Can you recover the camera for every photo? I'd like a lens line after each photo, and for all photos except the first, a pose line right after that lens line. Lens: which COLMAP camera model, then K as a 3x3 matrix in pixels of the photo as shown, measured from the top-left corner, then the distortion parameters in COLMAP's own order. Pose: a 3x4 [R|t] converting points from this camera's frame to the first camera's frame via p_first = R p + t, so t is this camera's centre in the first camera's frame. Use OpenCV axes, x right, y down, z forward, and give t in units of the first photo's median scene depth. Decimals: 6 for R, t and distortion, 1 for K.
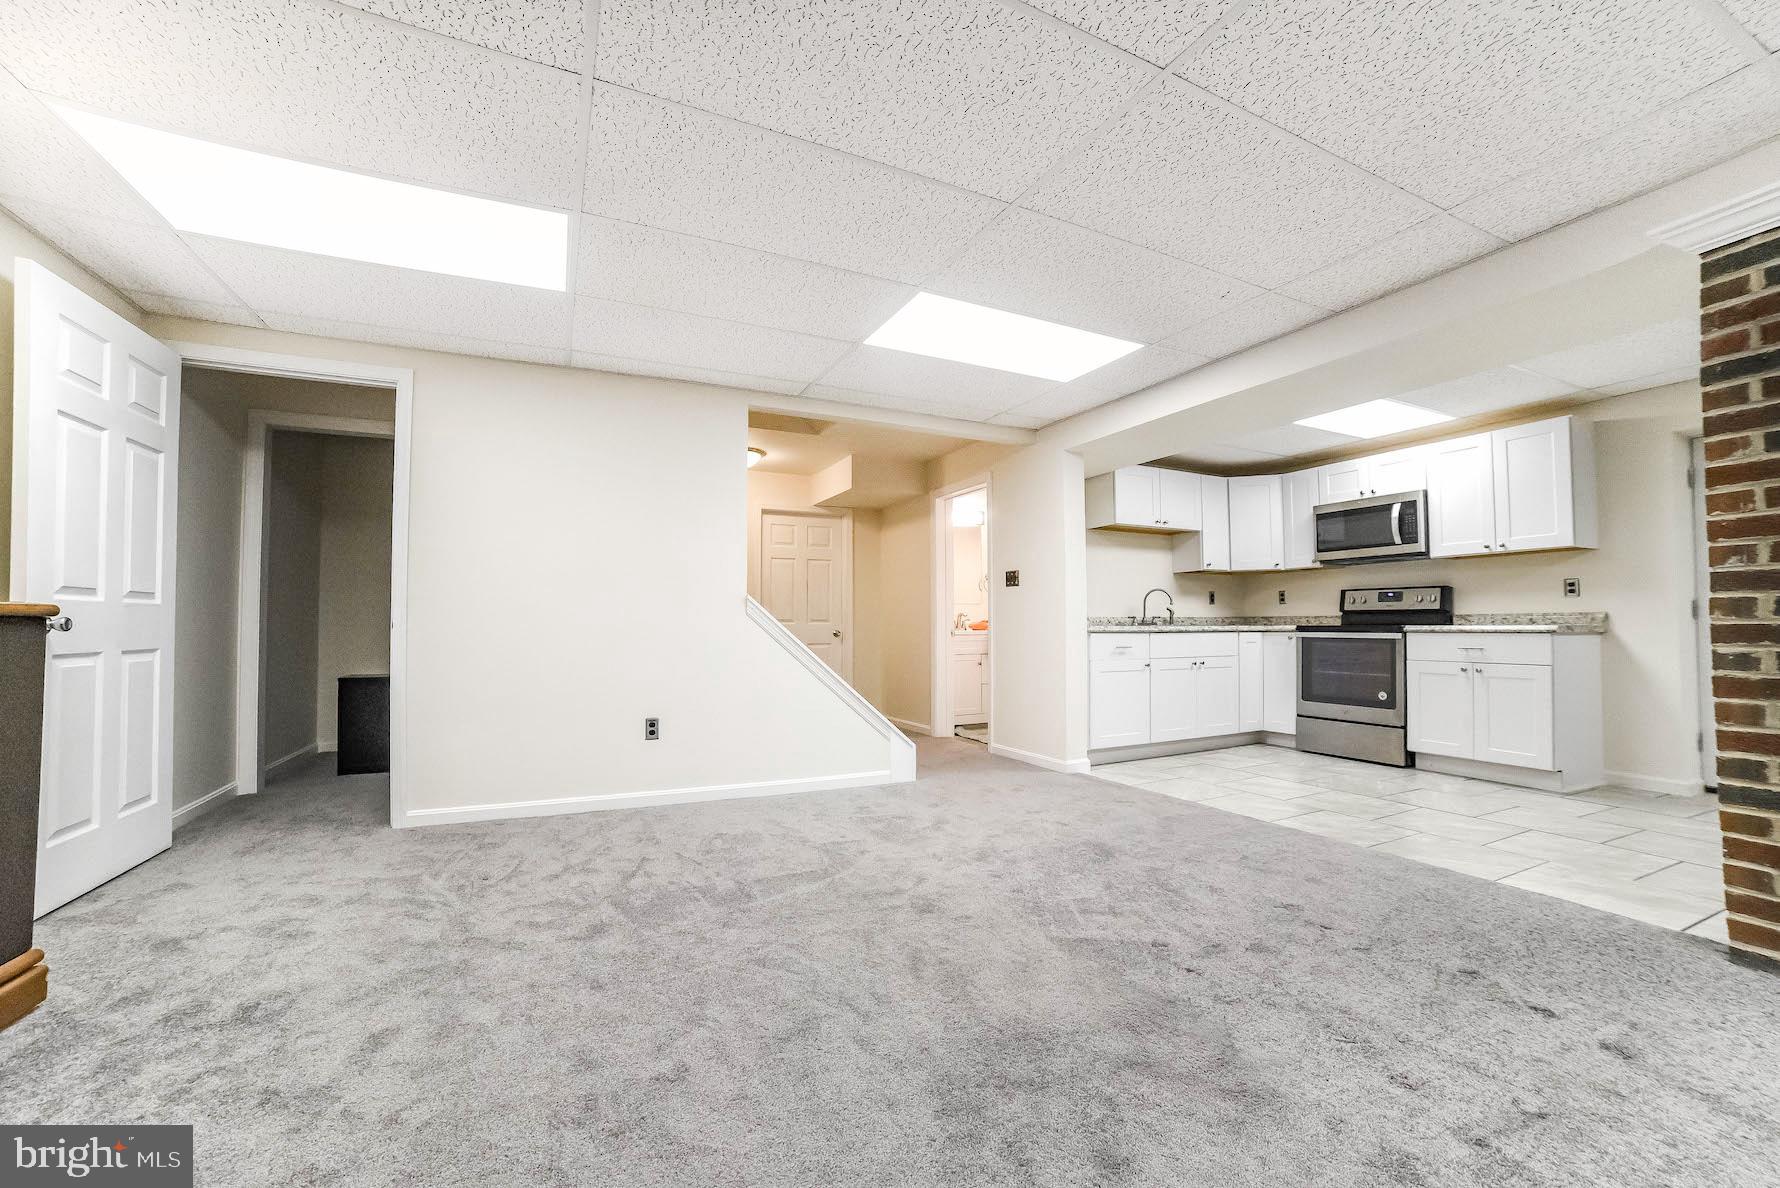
lens RADIAL K [[737.1, 0, 891.1], [0, 737.1, 620.8], [0, 0, 1]] dist [-0.002663, -0.000131]
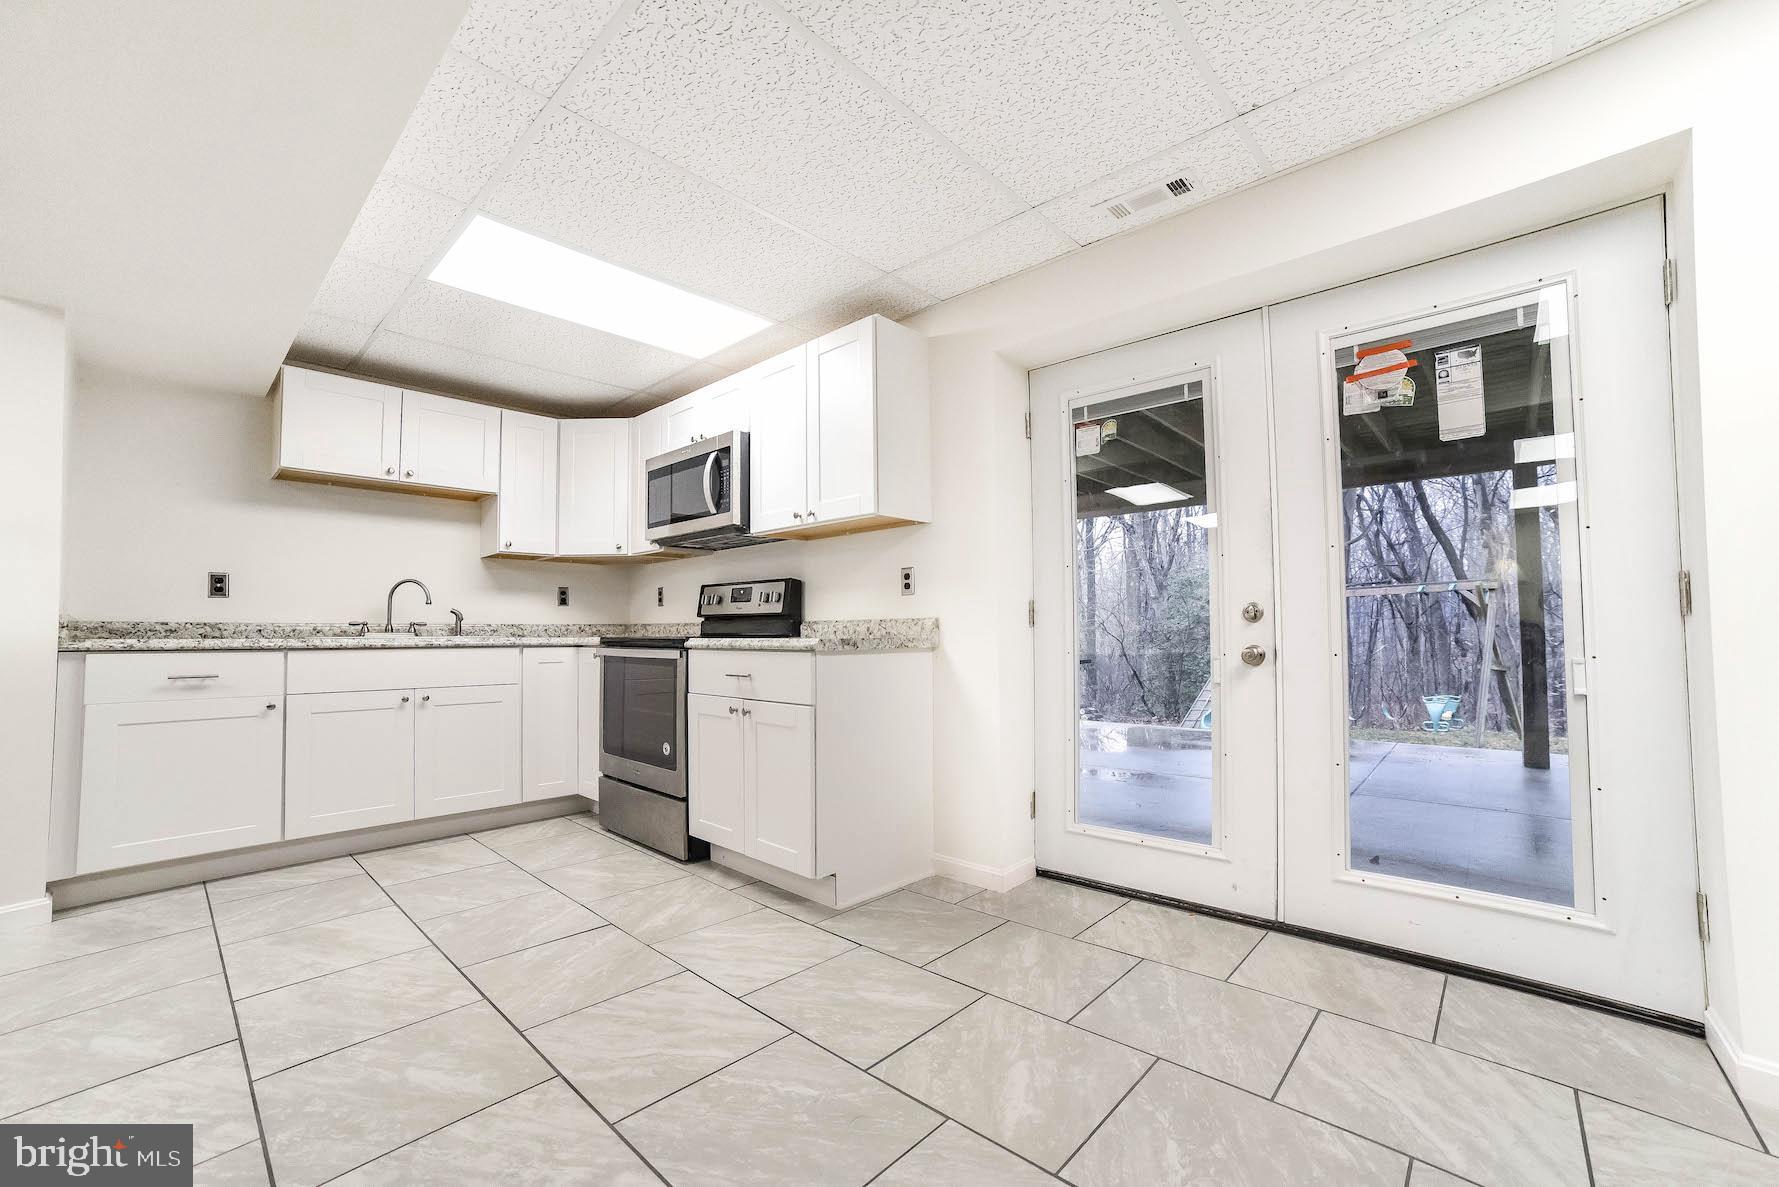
lens RADIAL K [[698.8, 0, 887.6], [0, 698.8, 614.8], [0, 0, 1]] dist [0.000358, 0.000056]
pose [[0.975991, 0.007927, 0.217665, 0.700011], [-0.003113, 0.999743, -0.022450, -0.000731], [-0.217787, 0.021233, 0.975765, 0.357640]]
